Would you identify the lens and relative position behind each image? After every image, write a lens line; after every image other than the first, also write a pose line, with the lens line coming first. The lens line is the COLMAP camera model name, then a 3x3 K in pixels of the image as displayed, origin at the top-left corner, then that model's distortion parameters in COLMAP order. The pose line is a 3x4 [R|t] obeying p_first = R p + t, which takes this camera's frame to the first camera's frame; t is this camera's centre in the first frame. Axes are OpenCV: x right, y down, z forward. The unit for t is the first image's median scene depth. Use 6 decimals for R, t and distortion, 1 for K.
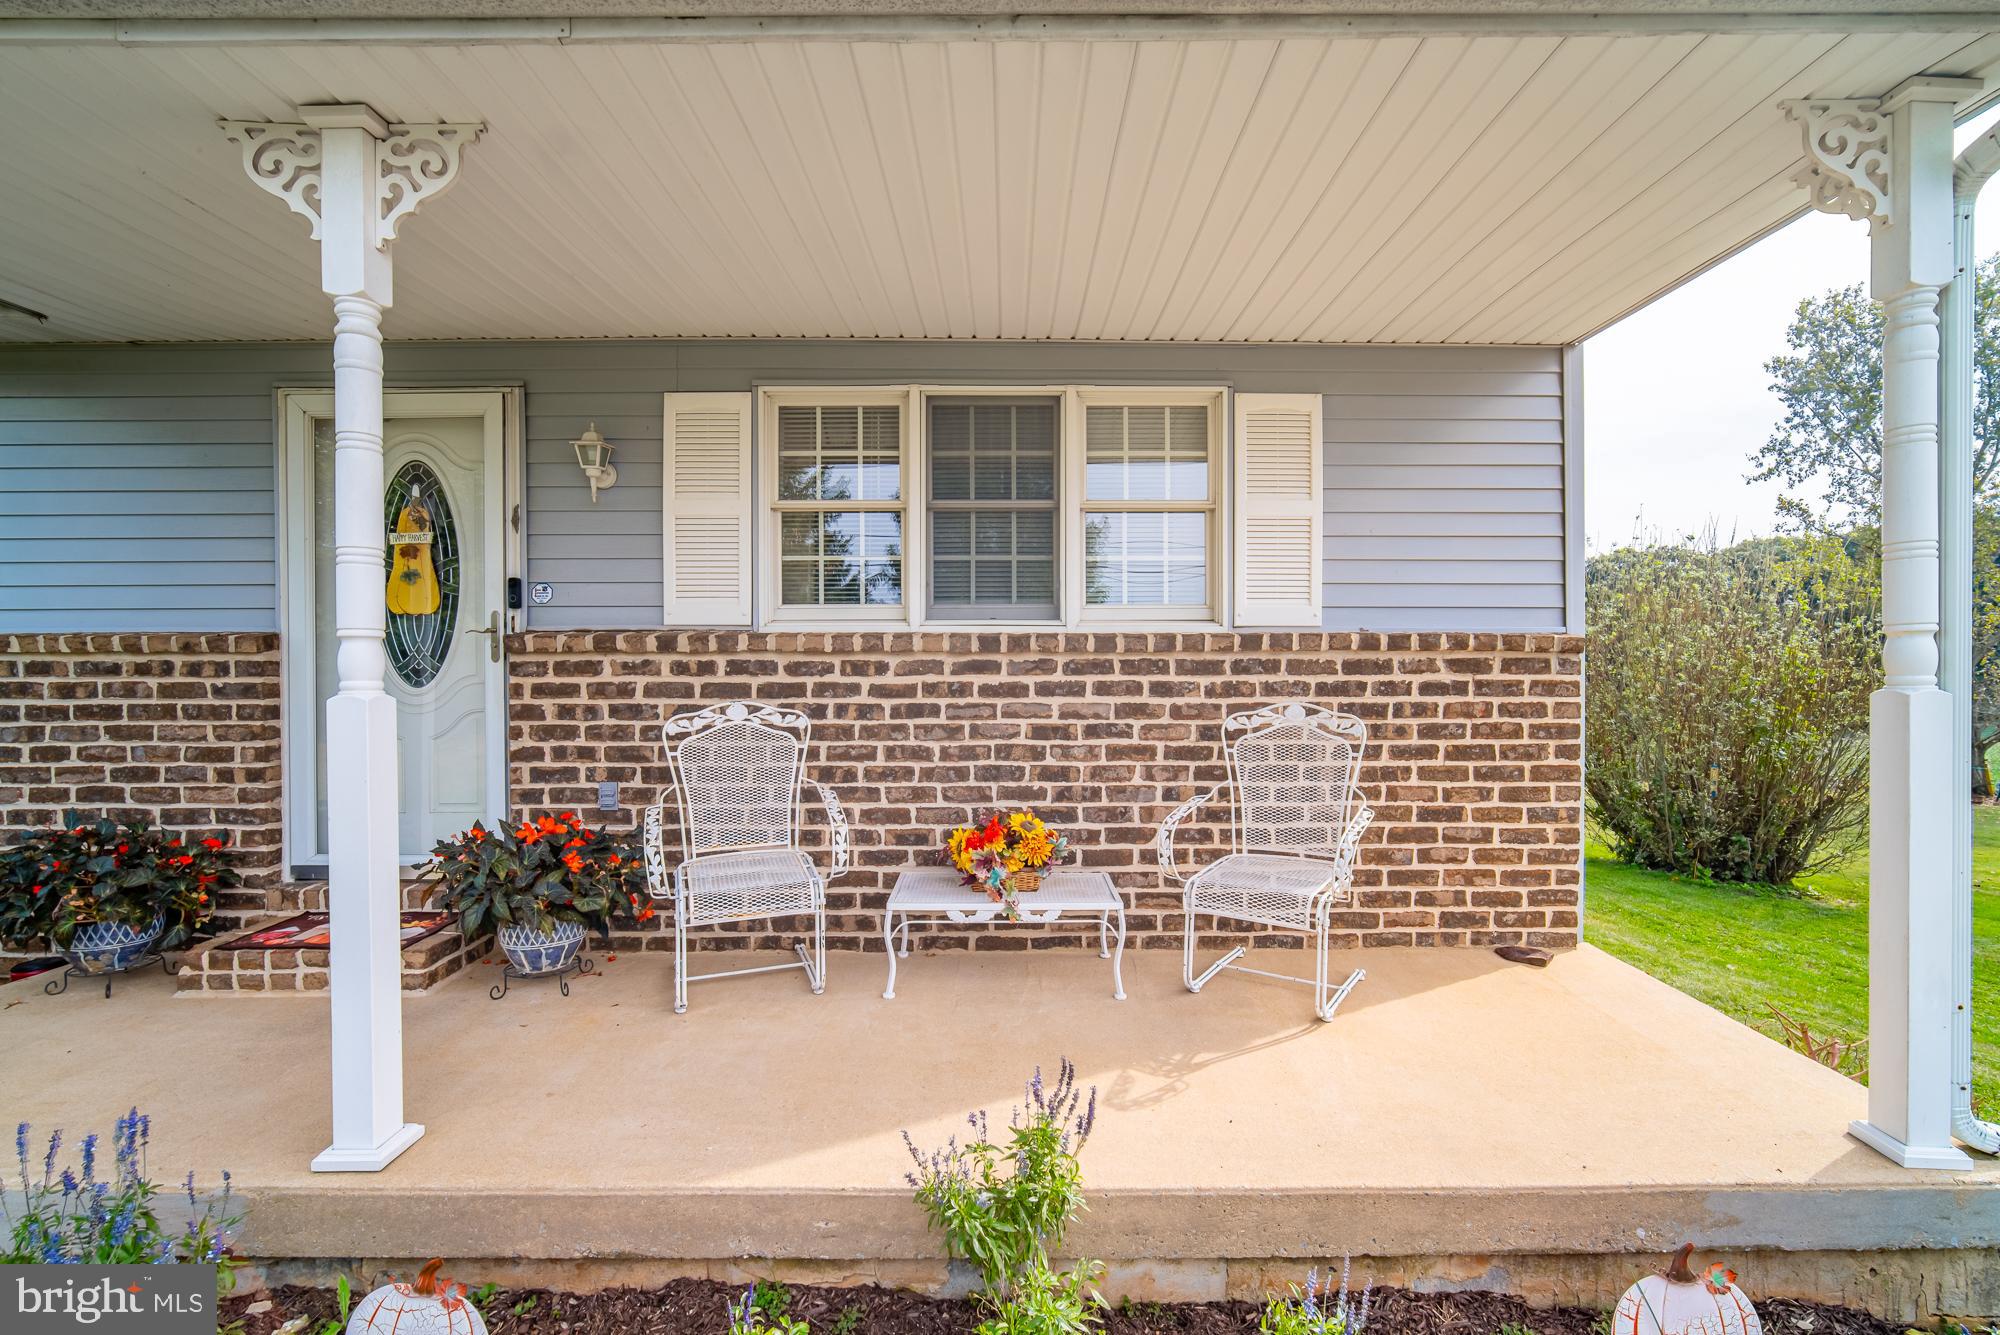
lens RADIAL K [[875.7, 0, 999.8], [0, 875.7, 687.9], [0, 0, 1]] dist [-0.008114, 0.001227]
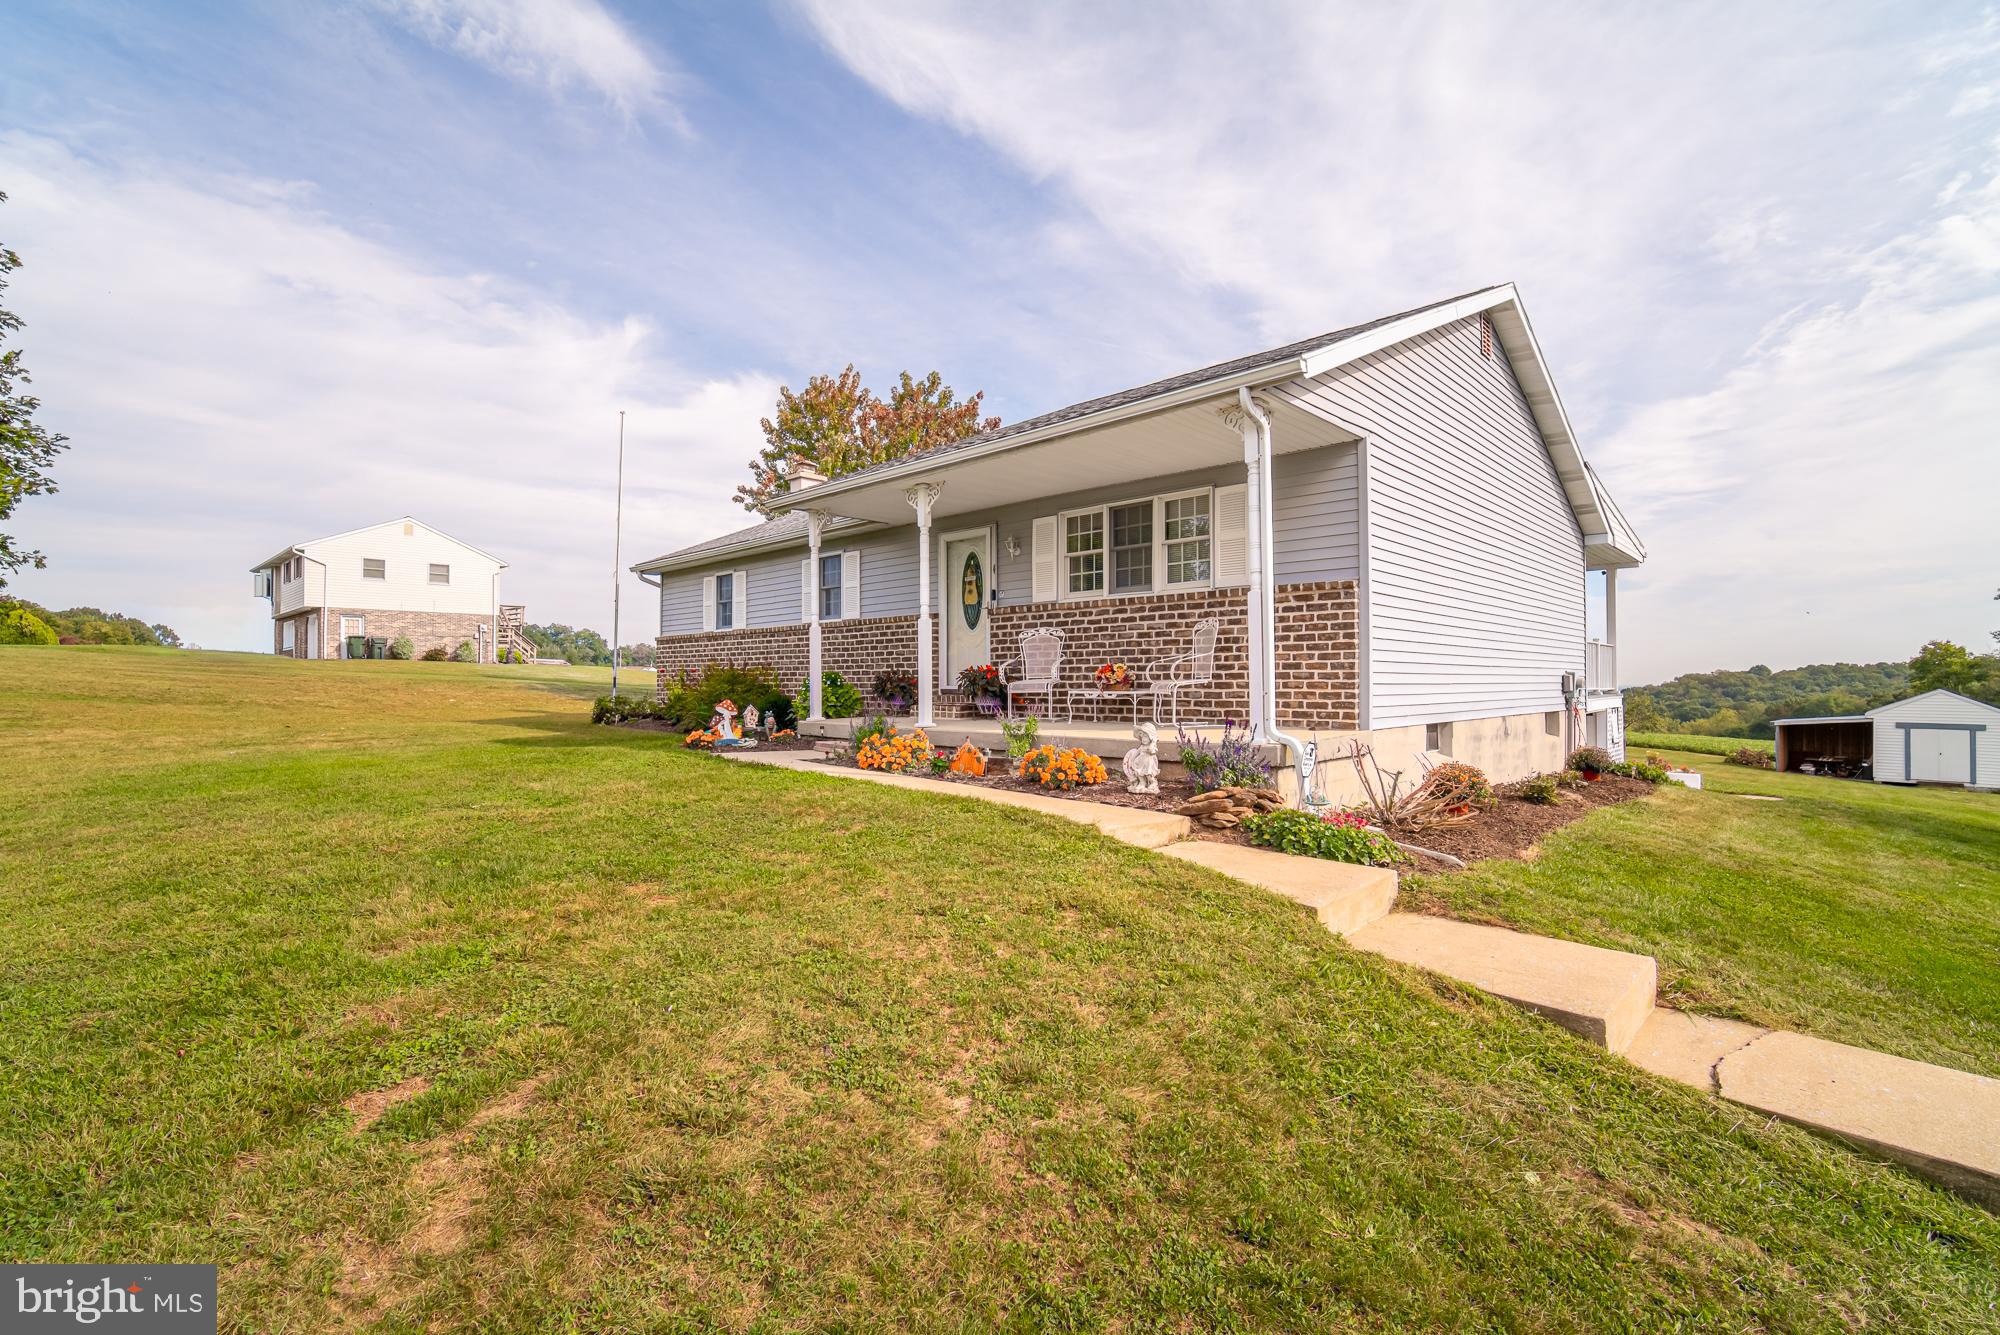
lens RADIAL K [[901.2, 0, 1000.0], [0, 901.2, 667.5], [0, 0, 1]] dist [-0.000953, 0.003608]
pose [[0.718622, -0.012481, -0.695289, 1.558736], [-0.015123, 0.999322, -0.033568, 0.236016], [0.695236, 0.034638, 0.717946, -1.140939]]
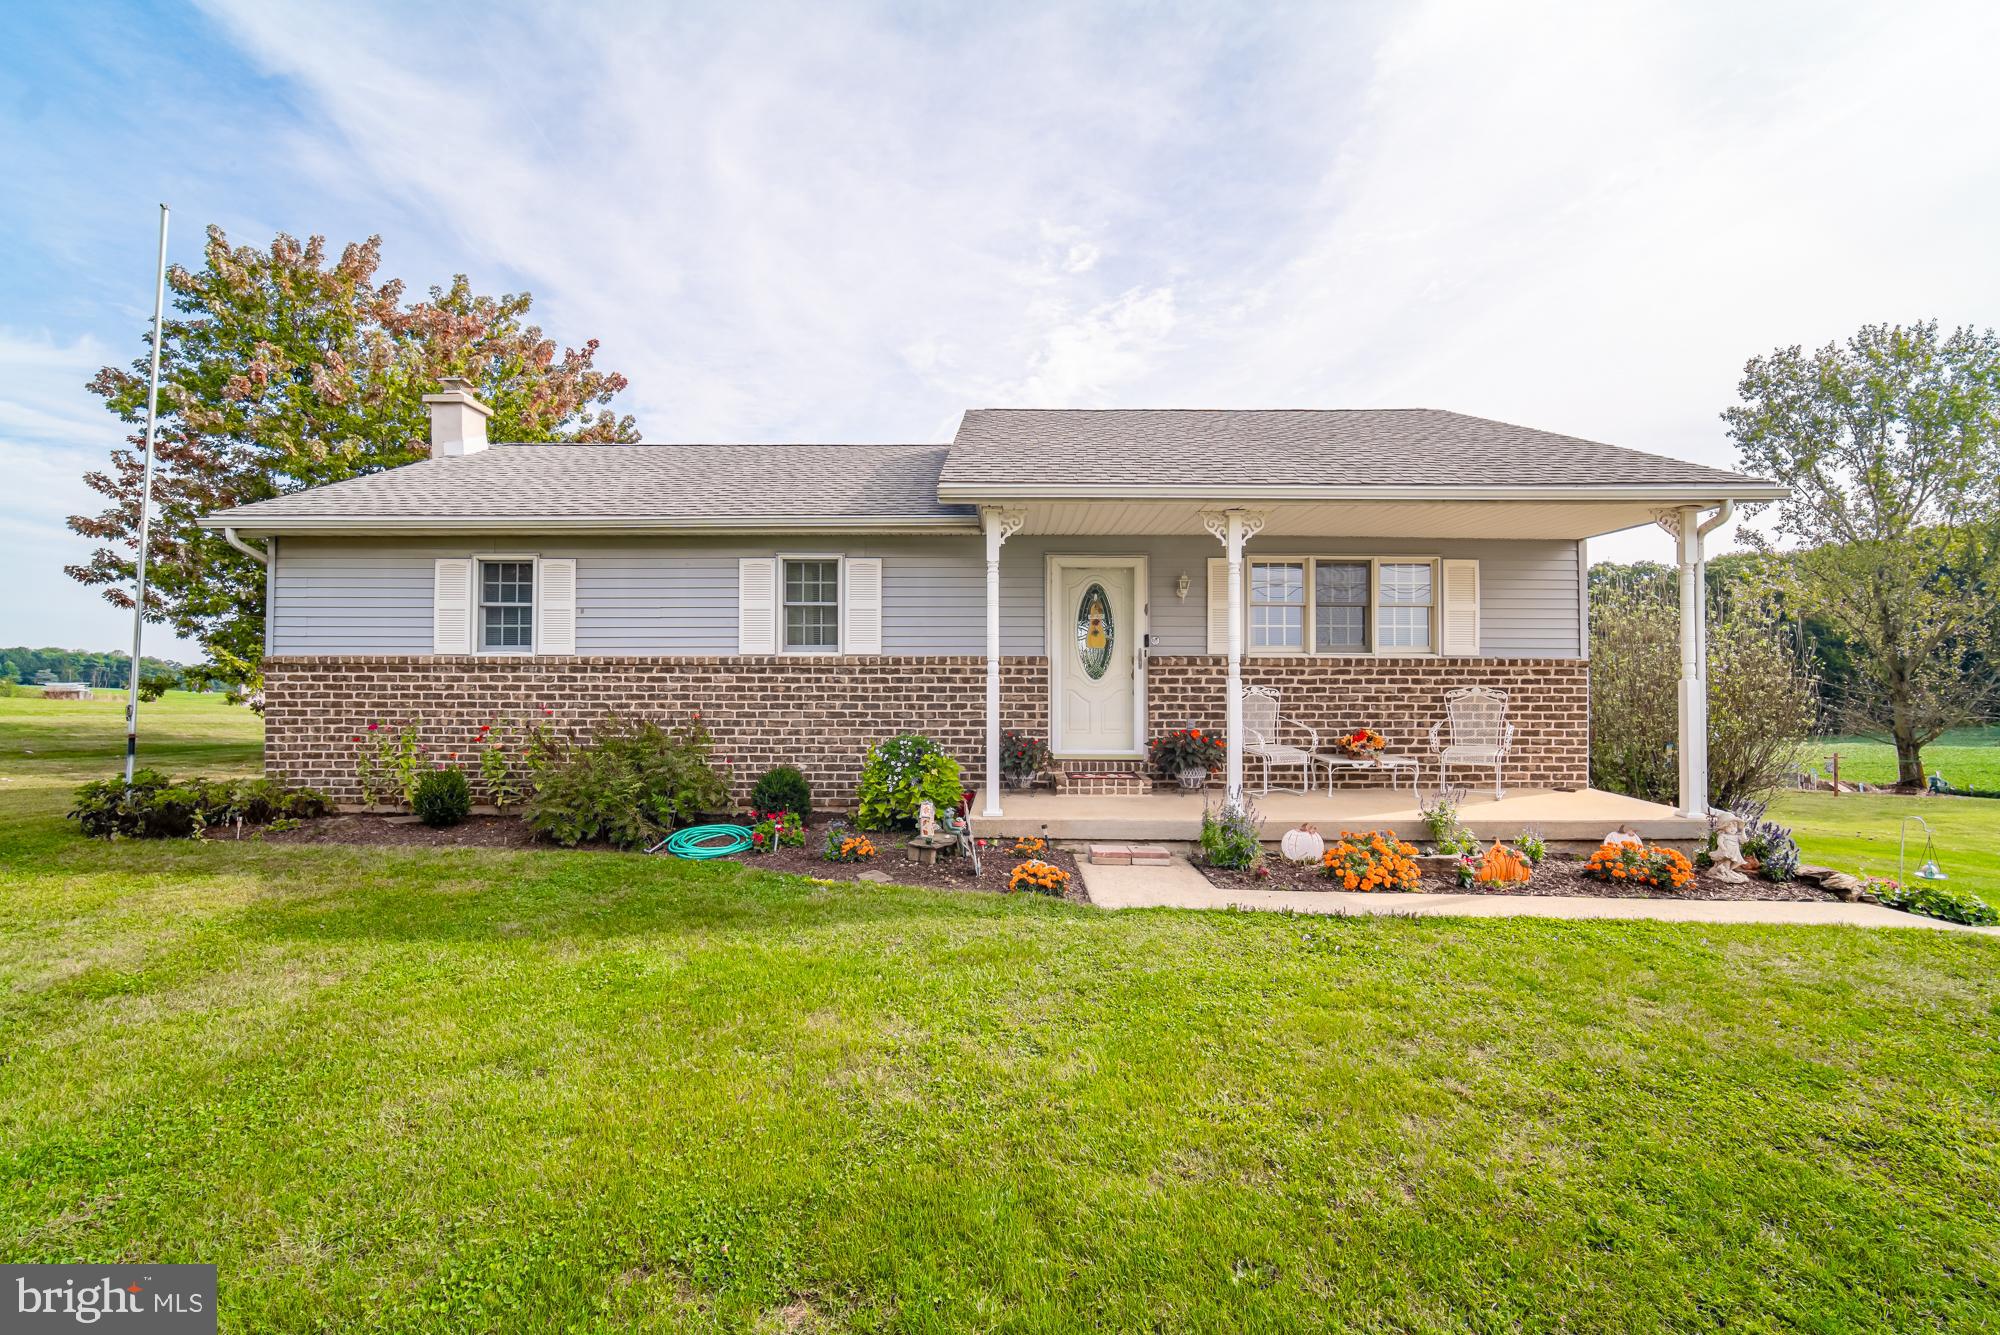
lens RADIAL K [[863.4, 0, 996.1], [0, 863.4, 674.8], [0, 0, 1]] dist [-0.011215, 0.004477]
pose [[0.999975, 0.004170, 0.005661, -1.000338], [-0.004049, 0.999767, -0.021213, 0.038745], [-0.005748, 0.021189, 0.999759, -1.394113]]
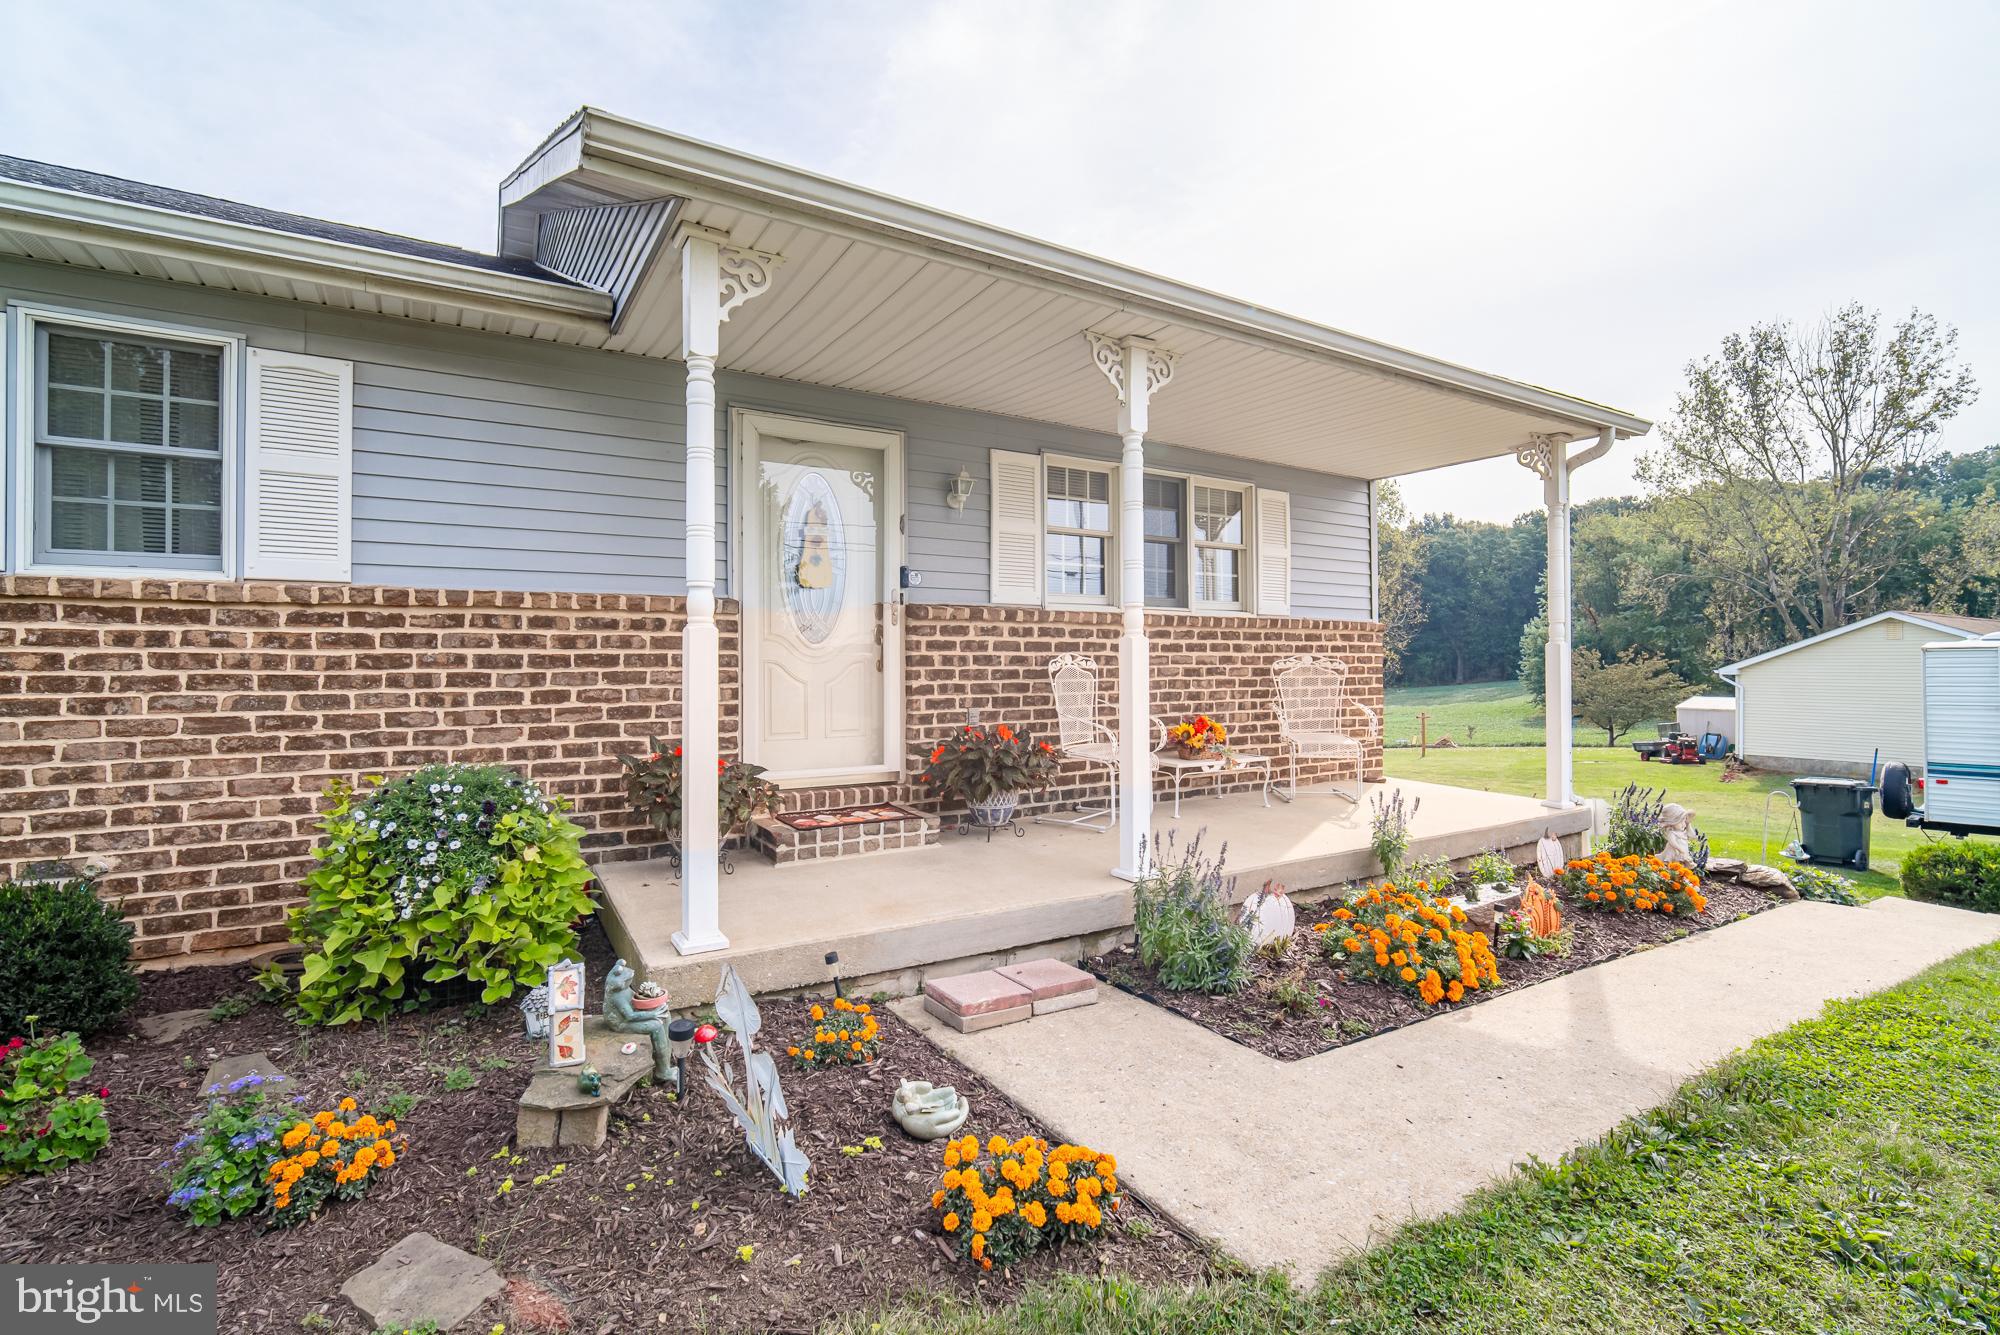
lens RADIAL K [[912.4, 0, 1006.4], [0, 912.4, 653.9], [0, 0, 1]] dist [-0.007211, 0.001169]
pose [[0.847407, 0.004465, 0.530925, -1.218854], [0.010051, 0.999651, -0.024449, 0.054722], [-0.530849, 0.026055, 0.847066, -0.341263]]
